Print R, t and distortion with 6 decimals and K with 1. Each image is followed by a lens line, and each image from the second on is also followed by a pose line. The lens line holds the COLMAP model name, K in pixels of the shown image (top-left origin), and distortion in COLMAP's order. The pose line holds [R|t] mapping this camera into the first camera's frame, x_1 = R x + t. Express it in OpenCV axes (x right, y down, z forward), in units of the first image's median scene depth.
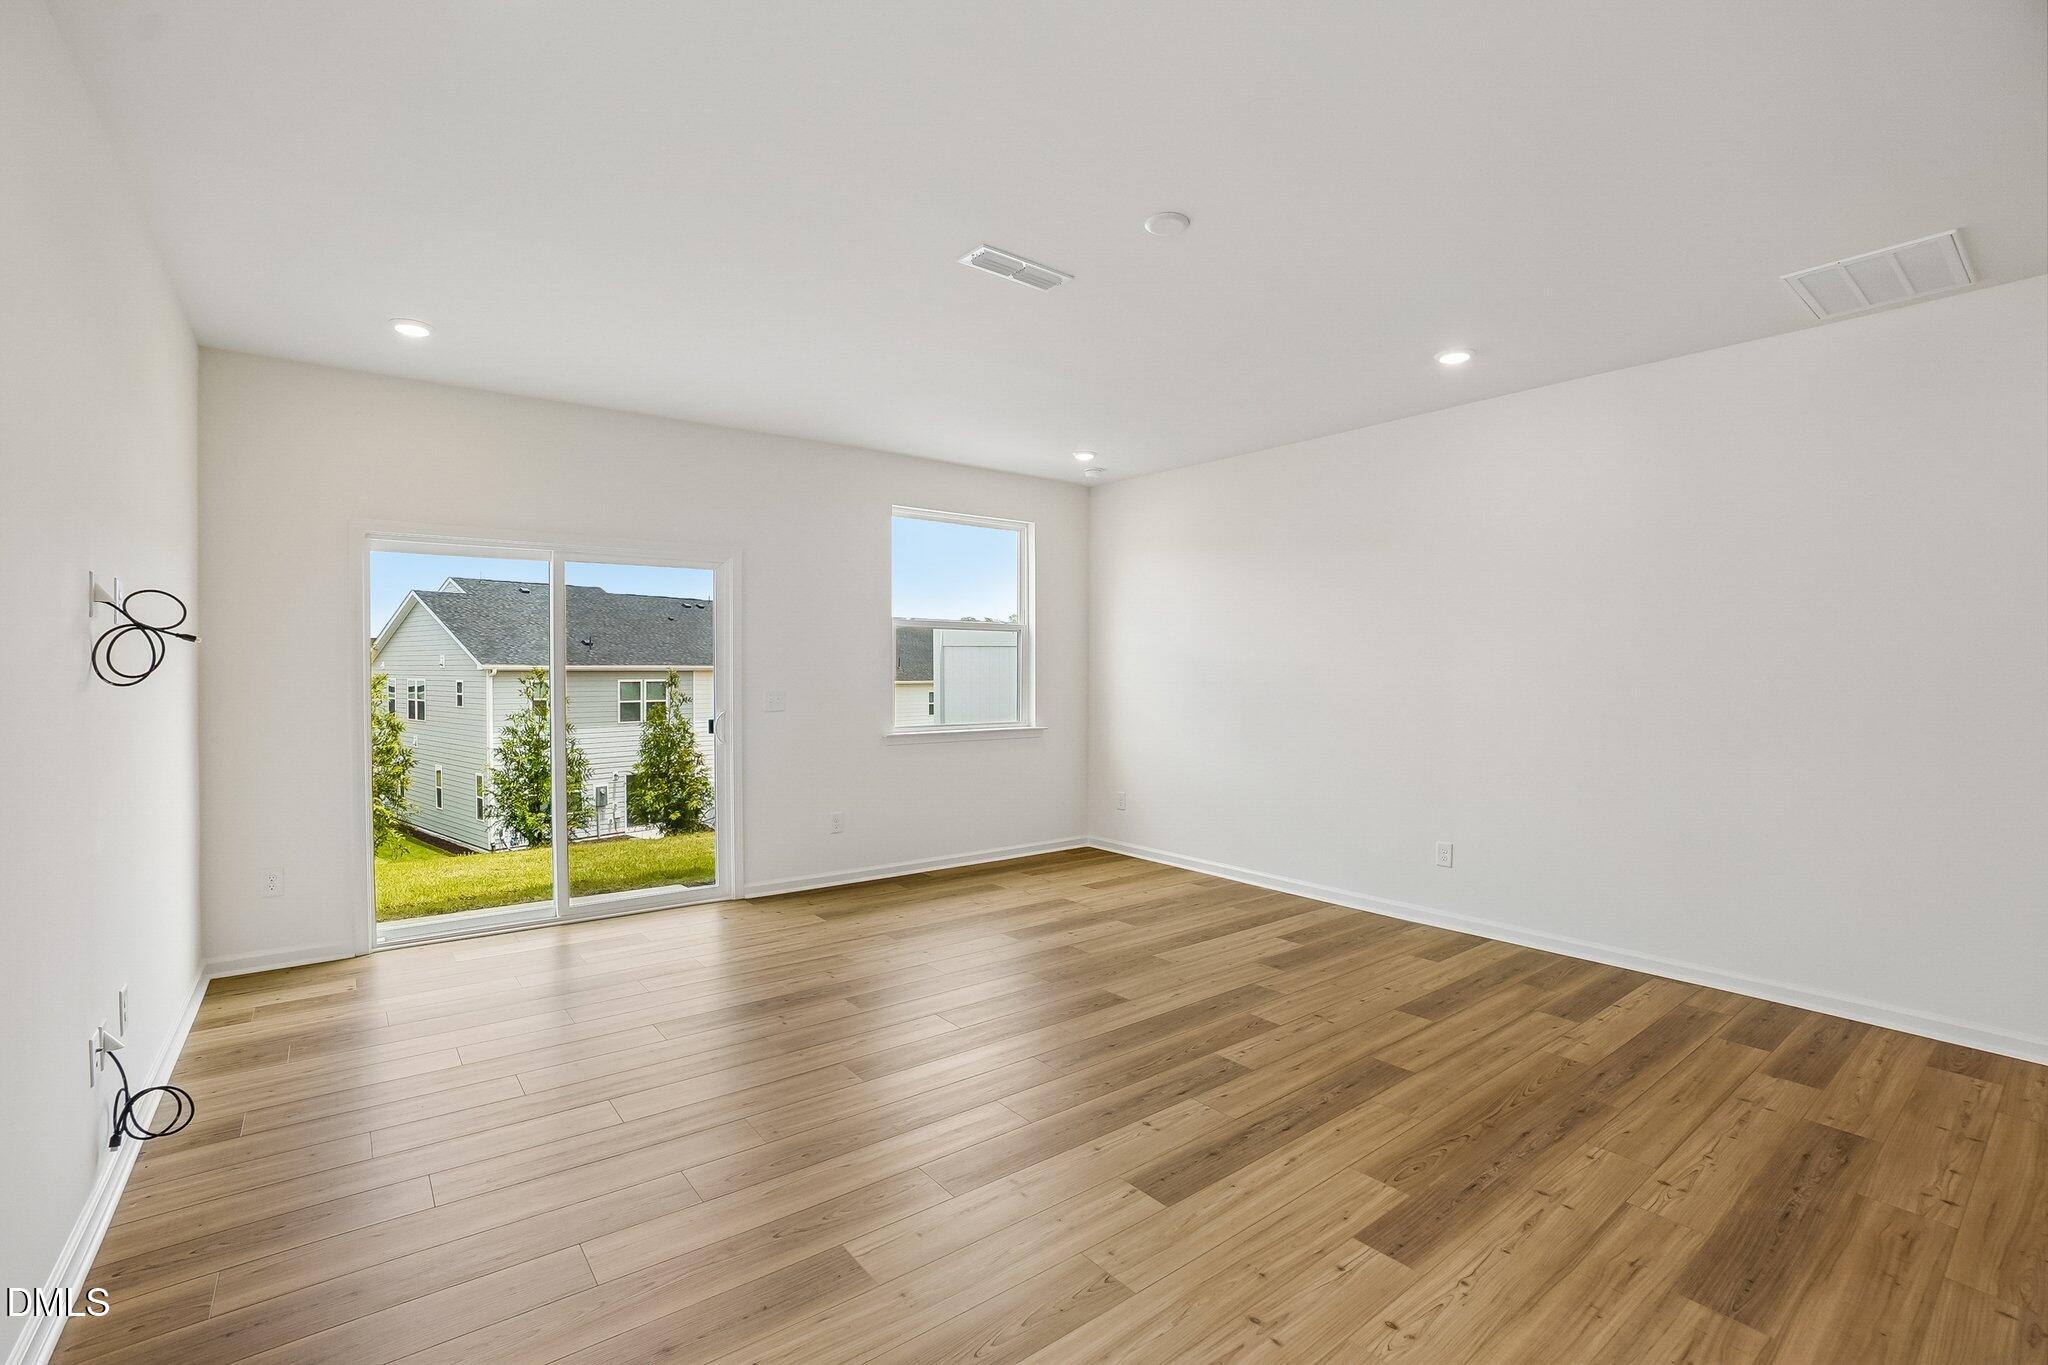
lens RADIAL K [[908.8, 0, 1003.3], [0, 908.8, 673.9], [0, 0, 1]] dist [-0.054954, 0.017230]
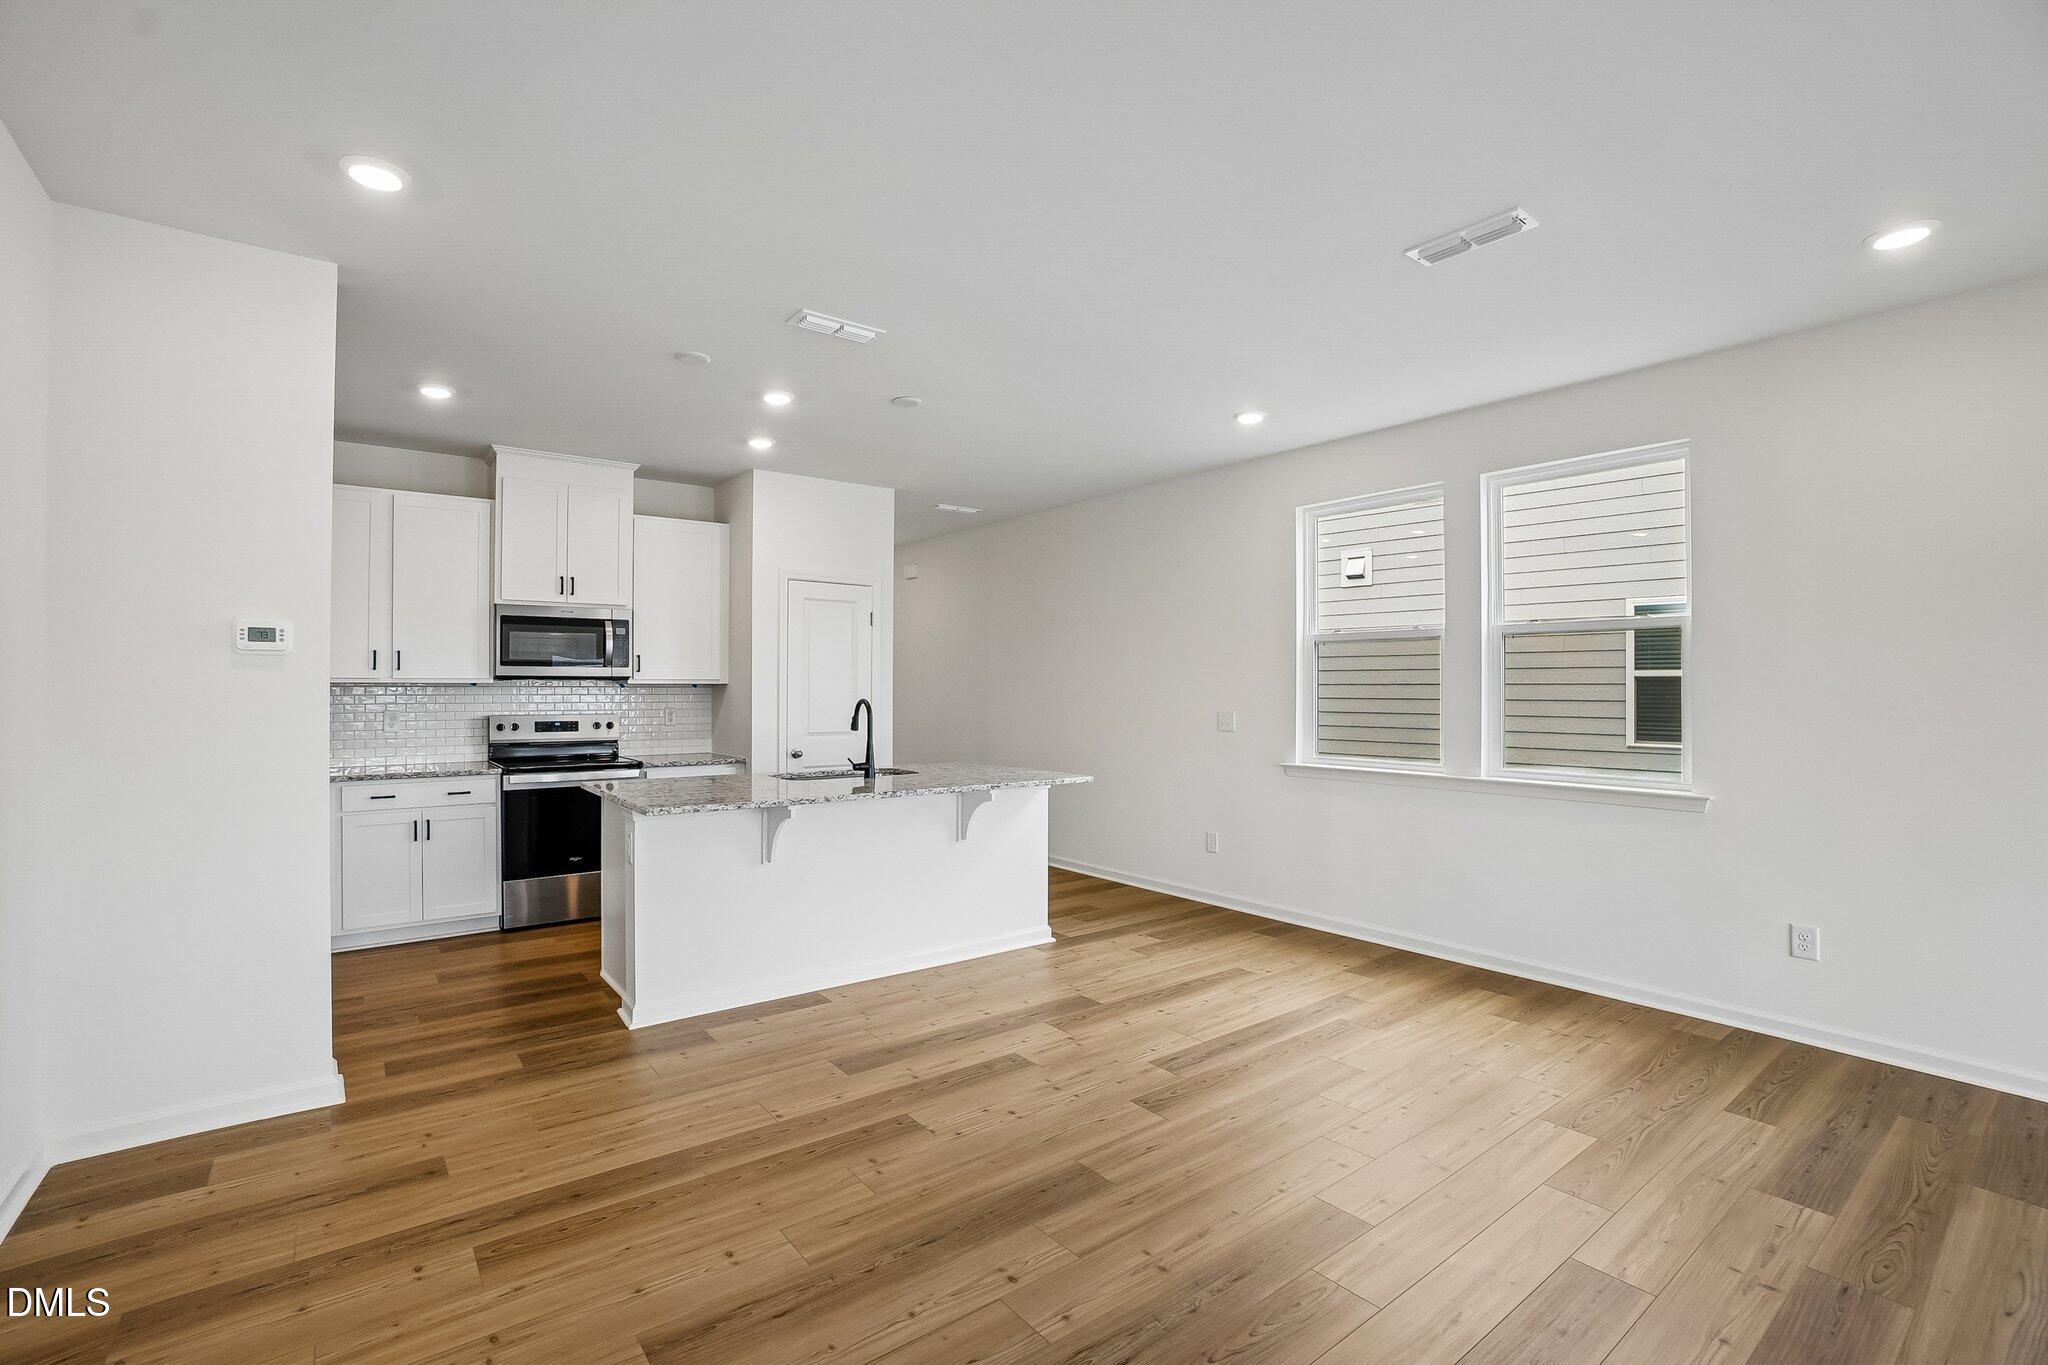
lens RADIAL K [[908.8, 0, 1001.7], [0, 908.8, 680.6], [0, 0, 1]] dist [-0.054954, 0.017230]
pose [[-0.999971, -0.006663, 0.003708, 0.458208], [-0.006678, 0.999969, -0.004242, -0.004919], [-0.003679, -0.004267, -0.999984, 1.127158]]
